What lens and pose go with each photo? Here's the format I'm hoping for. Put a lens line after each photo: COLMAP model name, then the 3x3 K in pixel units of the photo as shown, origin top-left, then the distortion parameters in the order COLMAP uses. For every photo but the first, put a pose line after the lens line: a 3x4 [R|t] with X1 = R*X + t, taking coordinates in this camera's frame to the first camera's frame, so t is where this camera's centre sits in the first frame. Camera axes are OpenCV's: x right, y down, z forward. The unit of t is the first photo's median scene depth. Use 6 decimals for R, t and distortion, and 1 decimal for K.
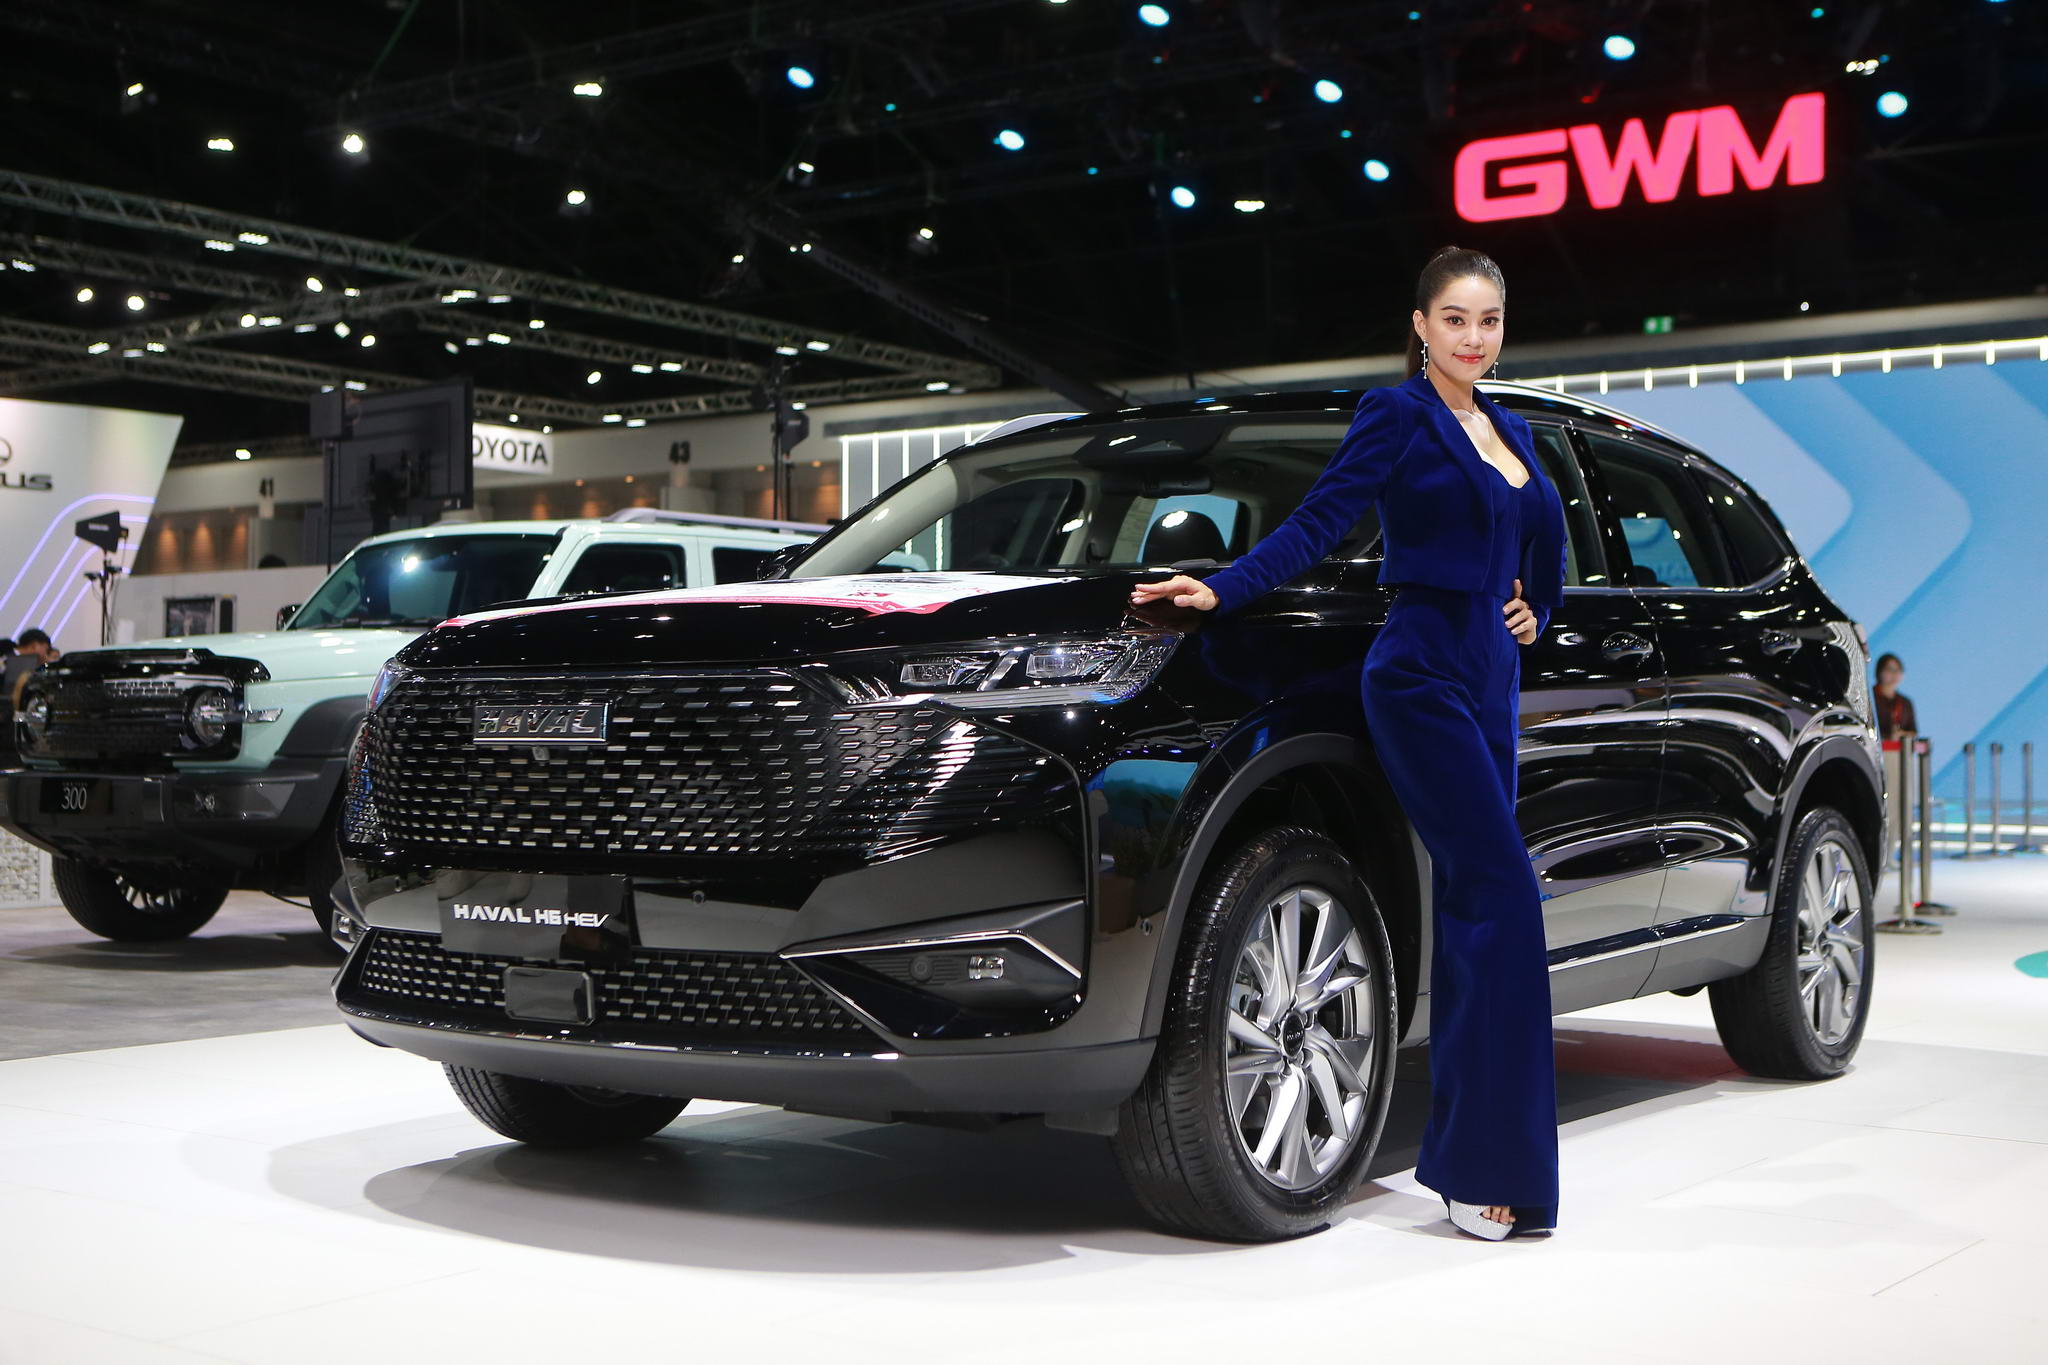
lens RADIAL K [[2631.8, 0, 1024.0], [0, 2631.8, 682.5], [0, 0, 1]] dist [-0.011527, 0.040405]
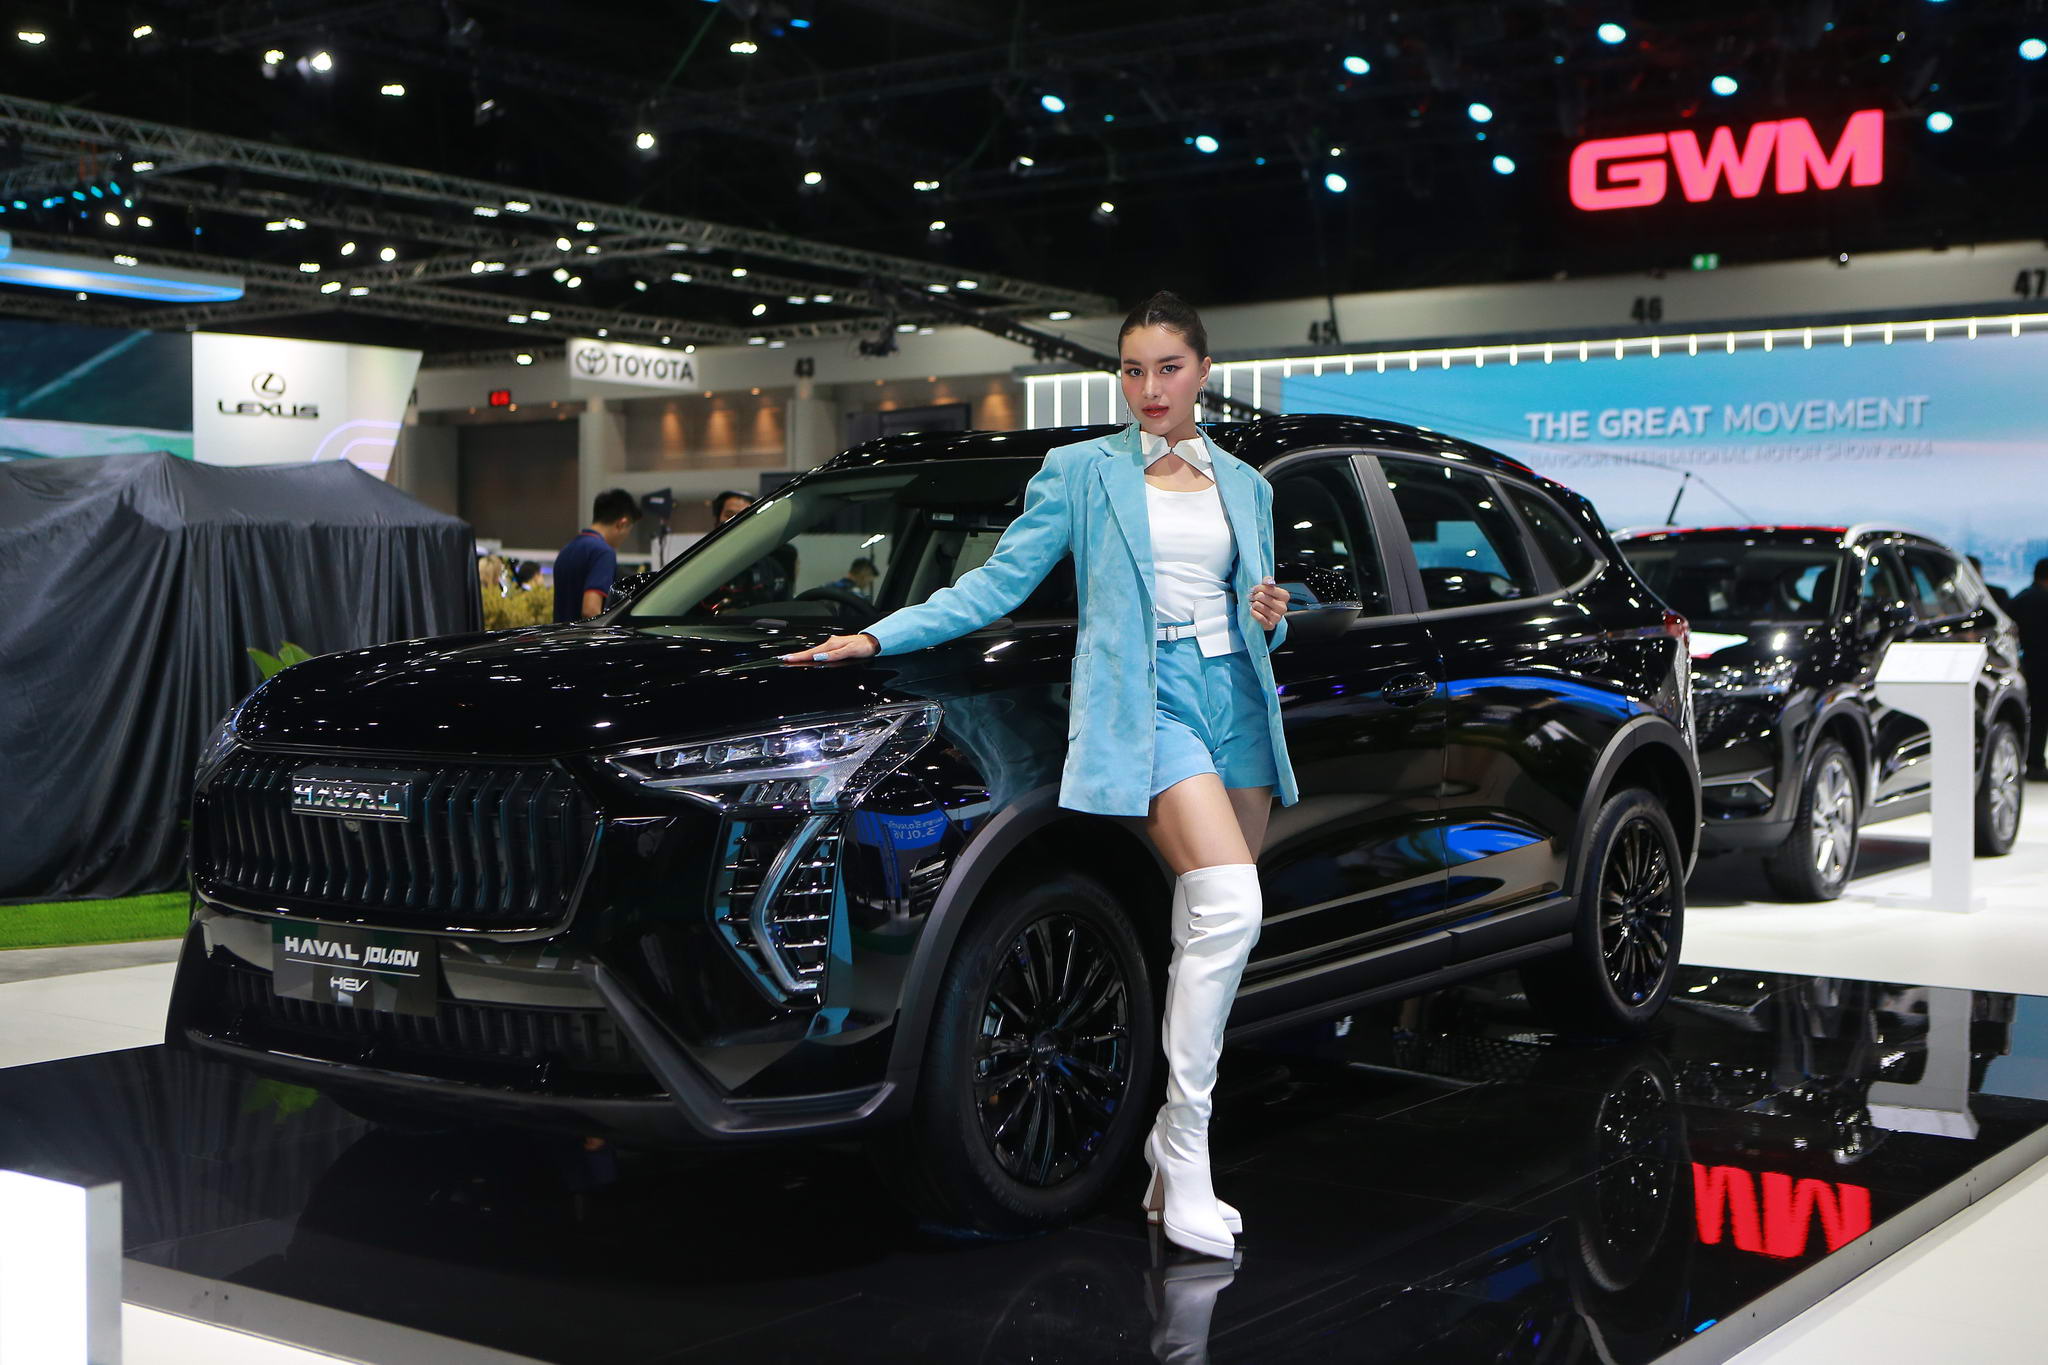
lens RADIAL K [[2597.7, 0, 1024.0], [0, 2597.7, 682.5], [0, 0, 1]] dist [-0.006852, 0.034931]
pose [[0.999991, -0.002259, 0.003693, -0.078557], [0.002079, 0.998853, 0.047843, -0.013769], [-0.003797, -0.047835, 0.998848, -0.169960]]
